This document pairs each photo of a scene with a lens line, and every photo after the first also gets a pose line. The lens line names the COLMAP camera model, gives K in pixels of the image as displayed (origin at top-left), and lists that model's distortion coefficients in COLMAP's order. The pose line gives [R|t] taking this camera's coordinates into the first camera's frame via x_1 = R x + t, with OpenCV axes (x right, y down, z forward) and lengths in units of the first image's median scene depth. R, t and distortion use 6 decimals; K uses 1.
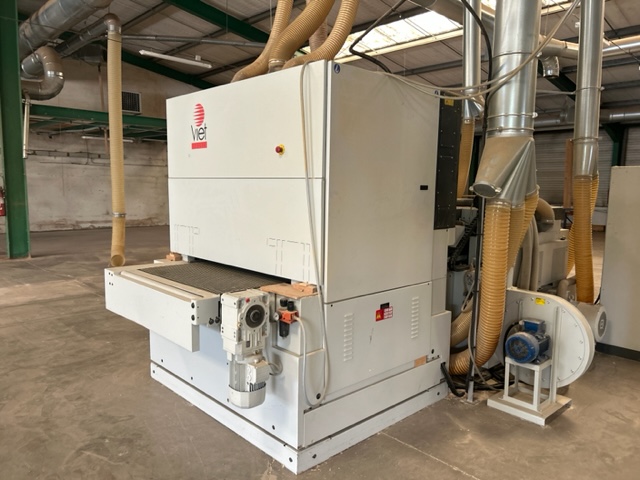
lens RADIAL K [[482.7, 0, 317.1], [0, 482.7, 242.3], [0, 0, 1]] dist [0.048921, -0.056180]
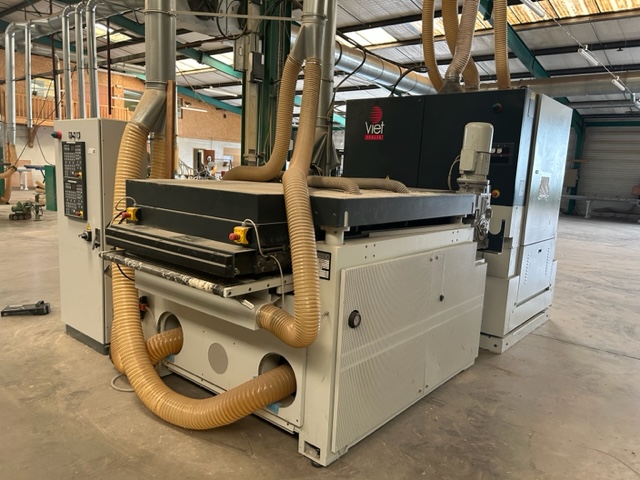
lens RADIAL K [[482.7, 0, 323.2], [0, 482.7, 242.6], [0, 0, 1]] dist [0.048921, -0.056180]
pose [[-0.990158, -0.044927, -0.132545, 0.535719], [-0.078691, 0.961909, 0.261798, -0.264283], [0.115735, 0.269652, -0.955978, 2.476410]]
